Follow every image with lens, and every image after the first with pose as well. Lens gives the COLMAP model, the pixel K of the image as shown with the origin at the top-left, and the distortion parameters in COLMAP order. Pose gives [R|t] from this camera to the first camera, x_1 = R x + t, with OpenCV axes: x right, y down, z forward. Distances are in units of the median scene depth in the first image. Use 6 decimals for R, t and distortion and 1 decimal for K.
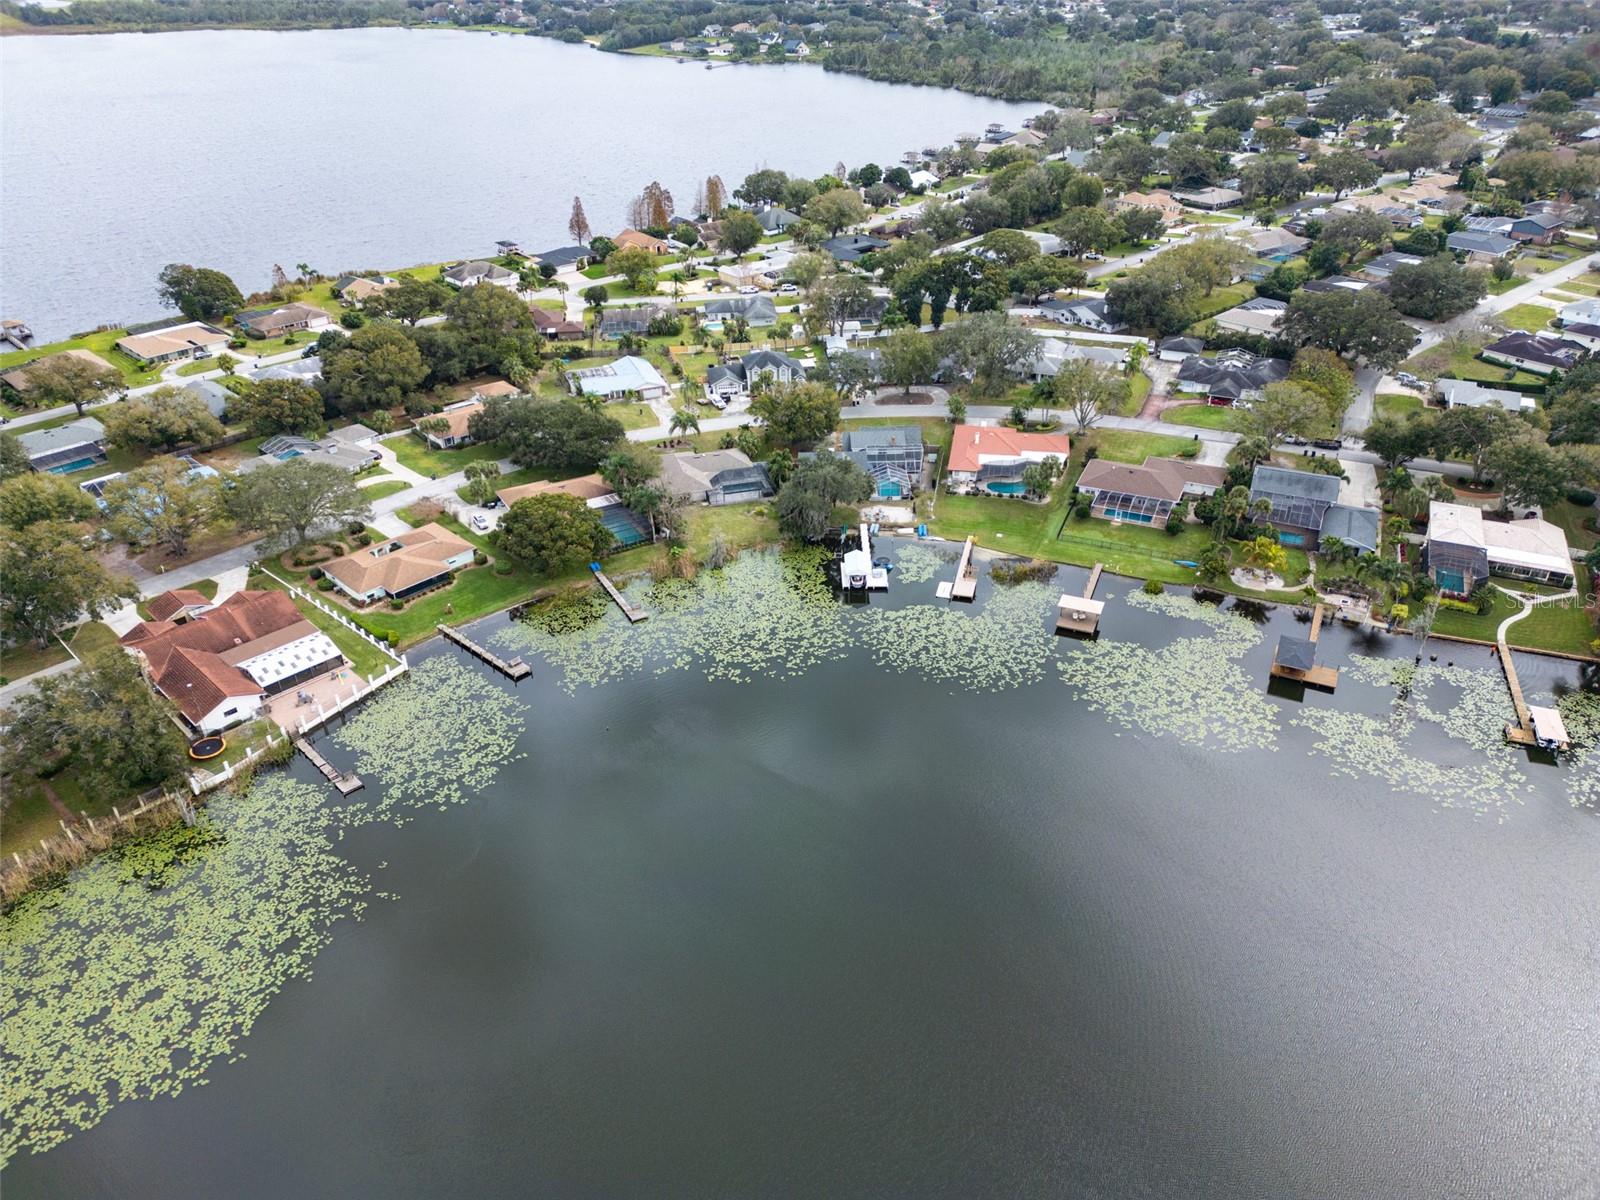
lens RADIAL K [[1118.6, 0, 790.8], [0, 1118.6, 592.2], [0, 0, 1]] dist [0.071713, -0.068855]
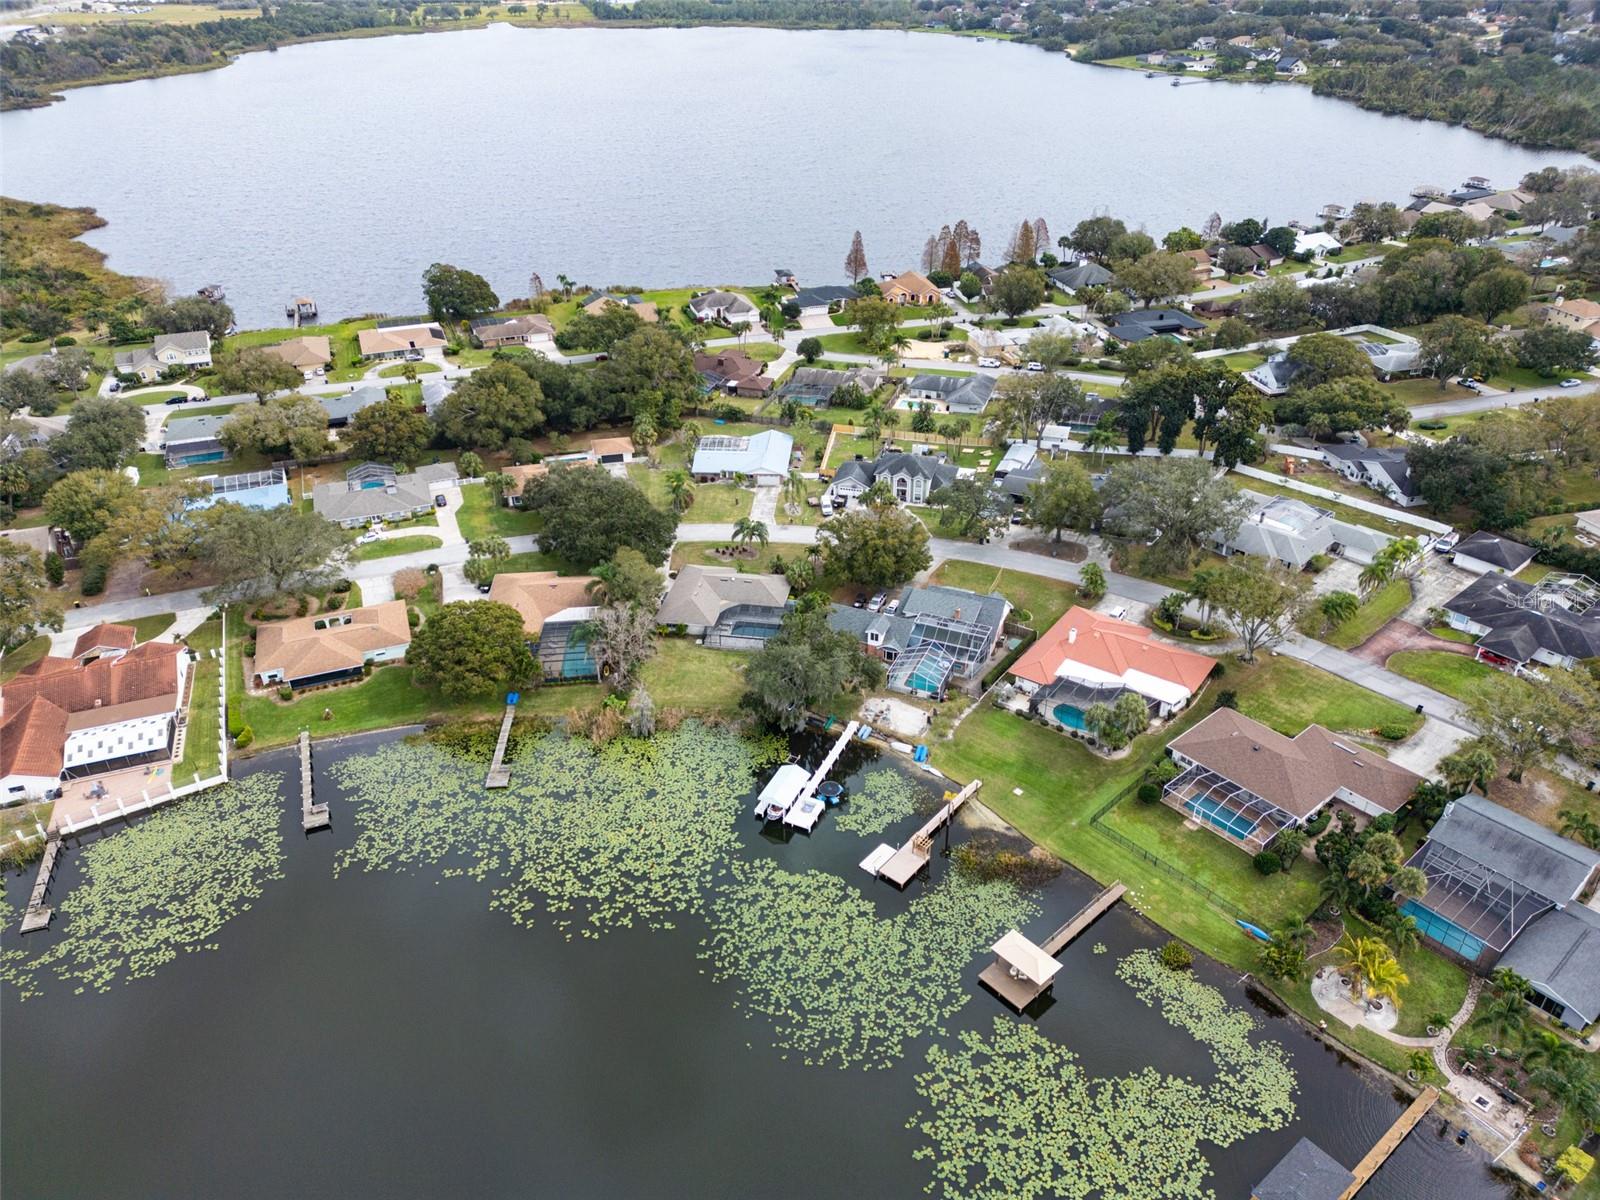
lens RADIAL K [[1118.6, 0, 790.3], [0, 1118.6, 588.4], [0, 0, 1]] dist [0.071713, -0.068855]
pose [[0.904860, 0.216139, -0.366760, 0.273926], [-0.217373, 0.975330, 0.038485, -0.163618], [0.366030, 0.044900, 0.929519, 0.265151]]
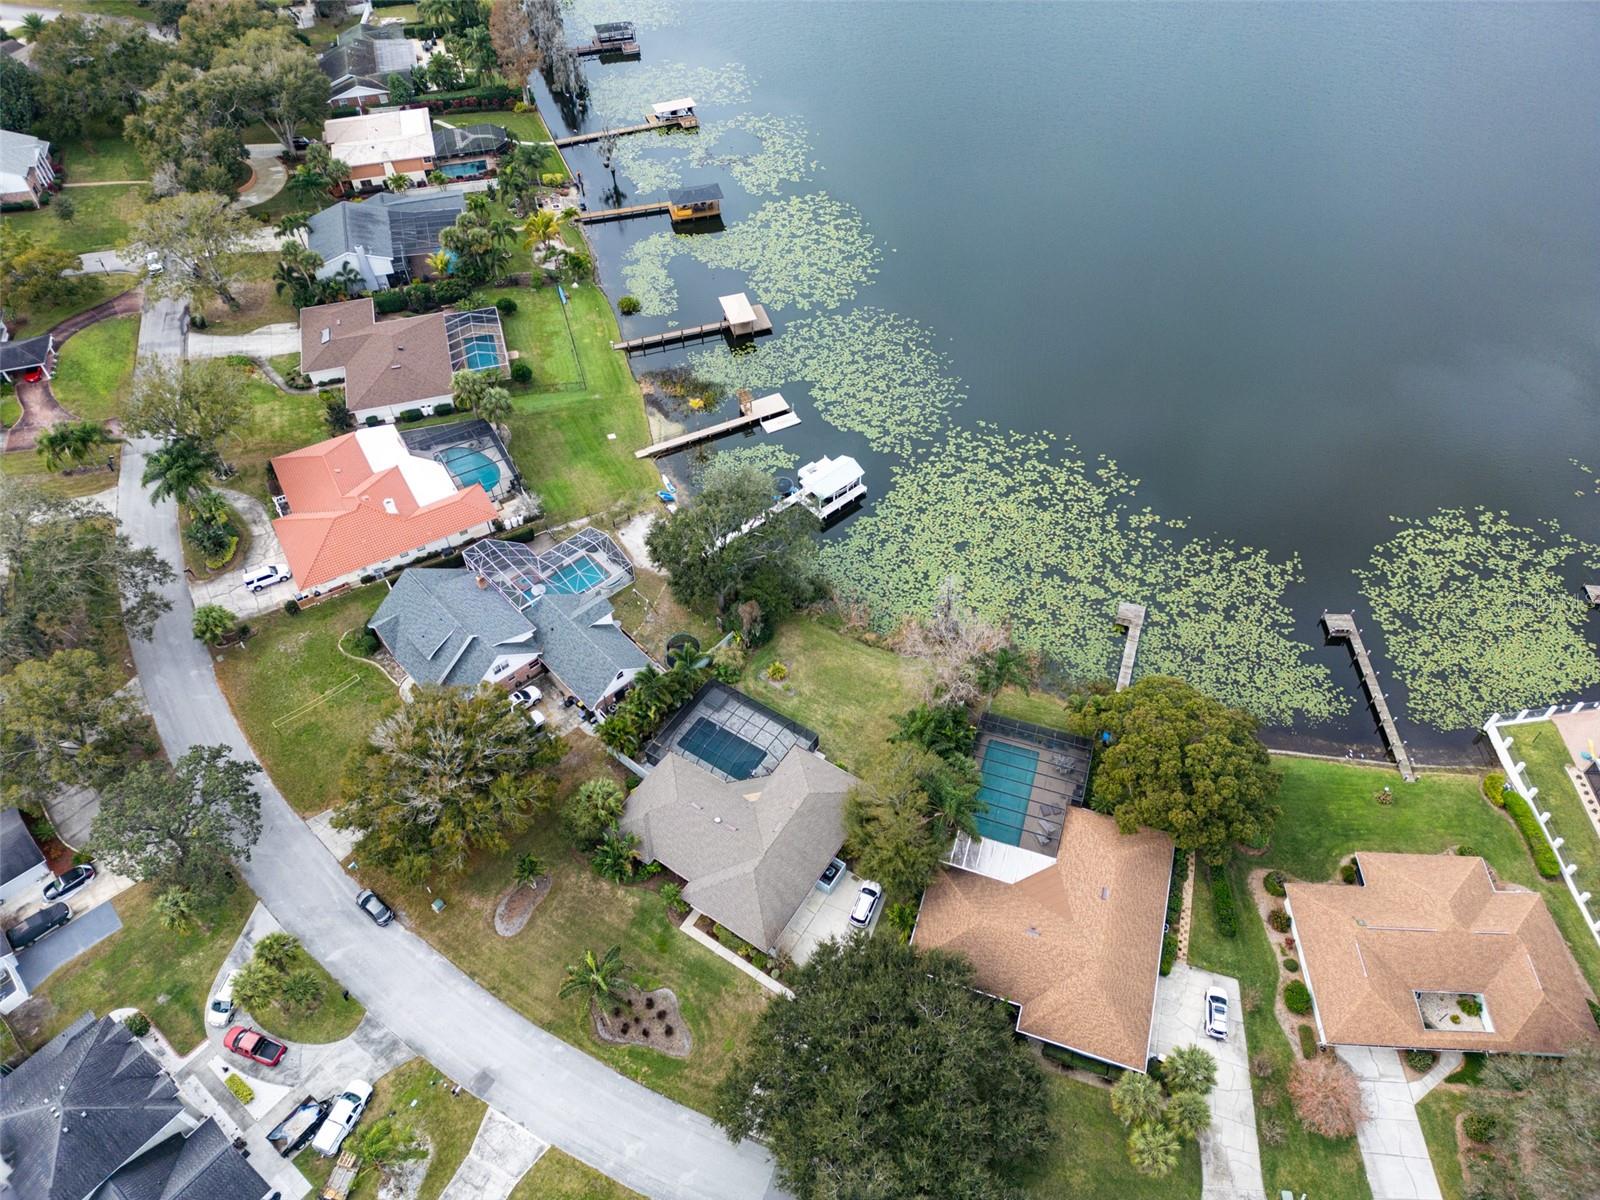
lens RADIAL K [[1118.6, 0, 795.8], [0, 1118.6, 597.3], [0, 0, 1]] dist [0.071713, -0.068855]
pose [[-0.658898, -0.555894, 0.506790, -0.292241], [0.399840, 0.311843, 0.861906, -0.555201], [-0.637167, 0.770543, 0.016795, 0.941089]]
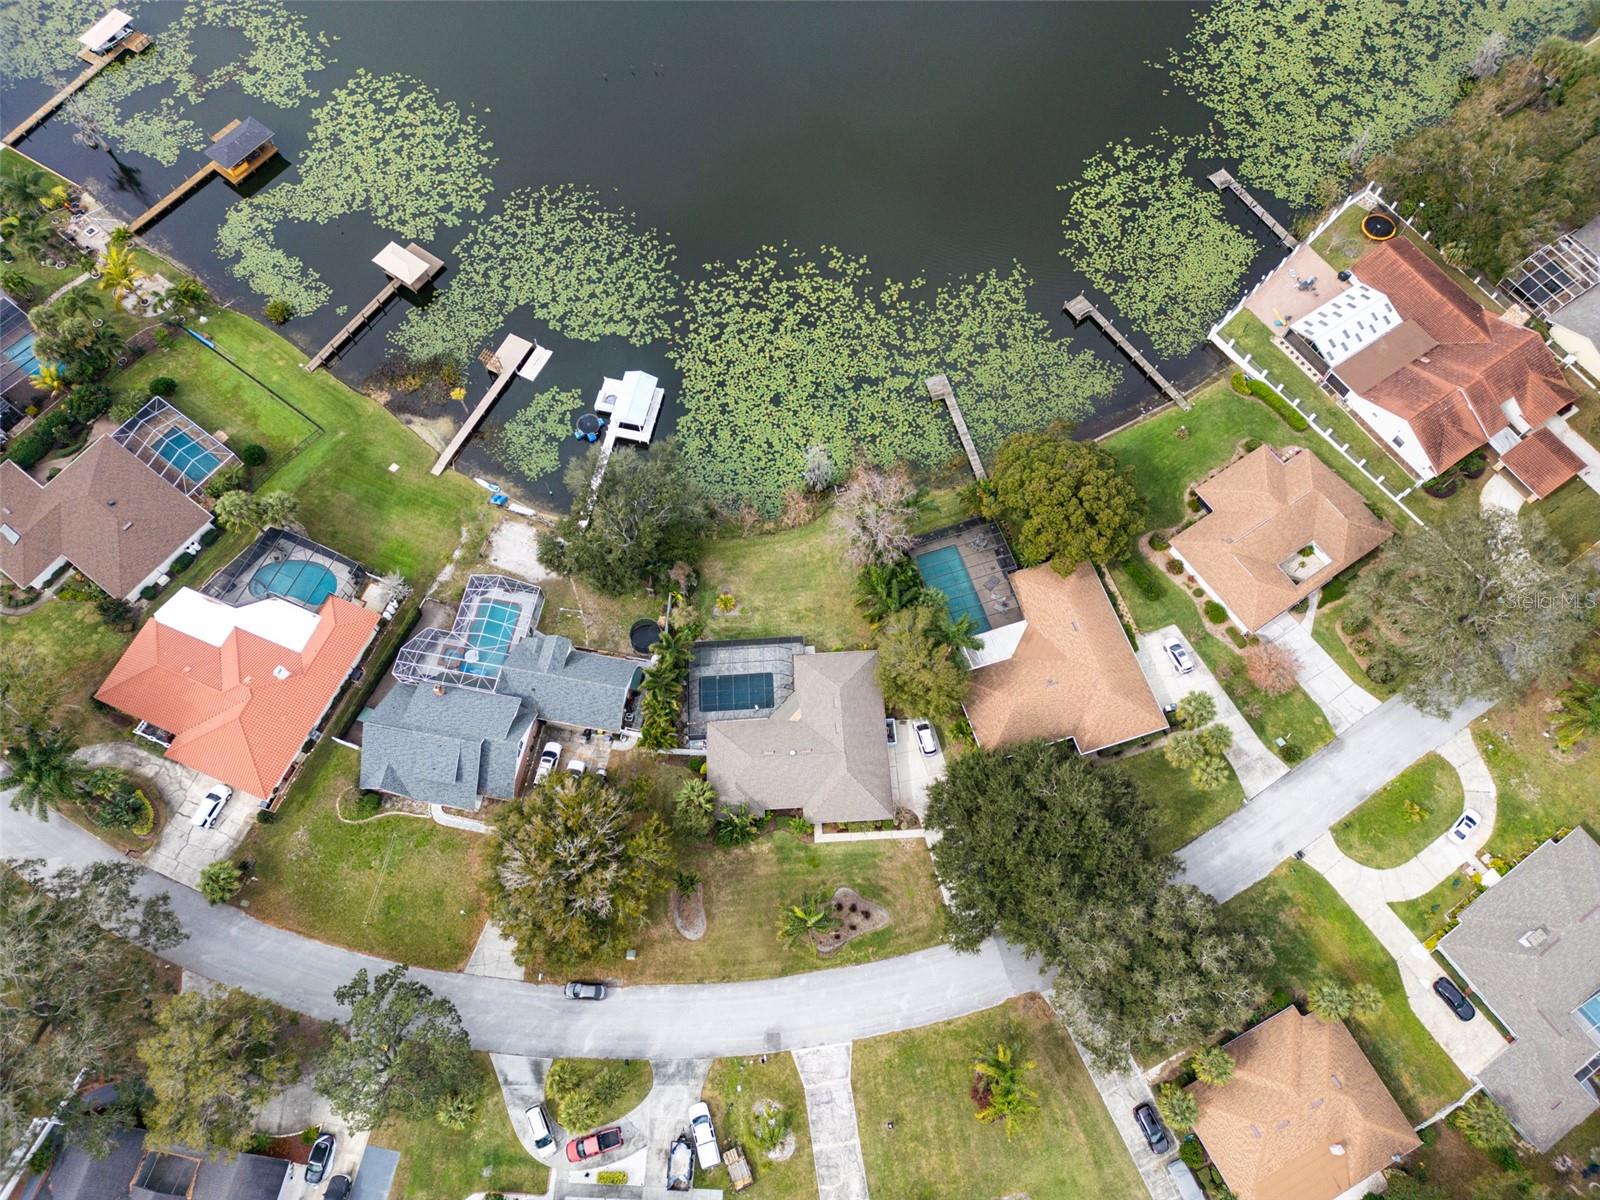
lens RADIAL K [[1118.6, 0, 800.5], [0, 1118.6, 608.2], [0, 0, 1]] dist [0.071713, -0.068855]
pose [[-0.978035, -0.187966, 0.090090, -0.121532], [0.115121, -0.126799, 0.985225, -0.662039], [-0.173765, 0.973956, 0.145652, 0.892844]]
